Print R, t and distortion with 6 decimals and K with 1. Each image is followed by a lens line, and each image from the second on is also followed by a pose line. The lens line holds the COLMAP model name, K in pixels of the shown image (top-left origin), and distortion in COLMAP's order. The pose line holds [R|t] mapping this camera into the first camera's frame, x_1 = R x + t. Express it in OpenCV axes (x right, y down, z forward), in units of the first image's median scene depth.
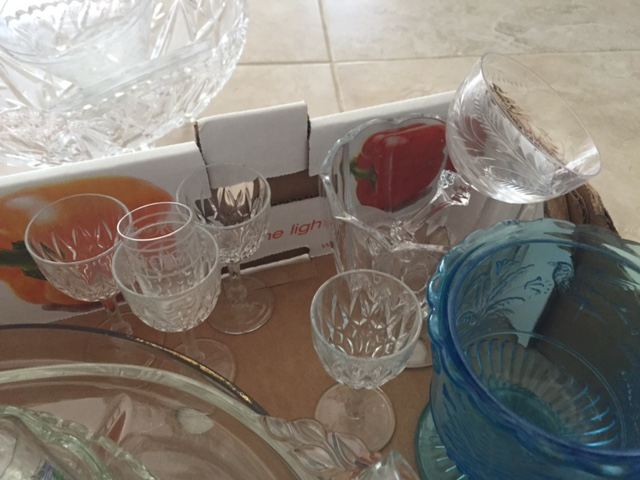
lens RADIAL K [[535.4, 0, 321.5], [0, 535.4, 240.0], [0, 0, 1]] dist [0.020260, -0.004502]
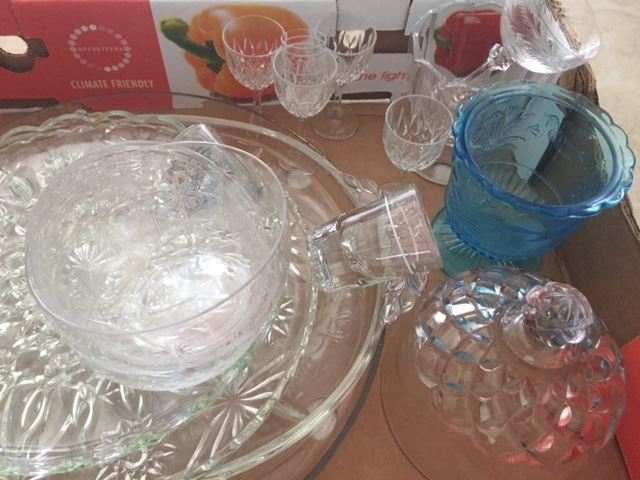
lens RADIAL K [[535.4, 0, 318.4], [0, 535.4, 239.8], [0, 0, 1]] dist [0.020260, -0.004502]
pose [[0.968439, 0.226045, -0.105021, 0.030476], [-0.202415, 0.959112, 0.197821, 0.175199], [0.145443, -0.170320, 0.974596, -0.543068]]
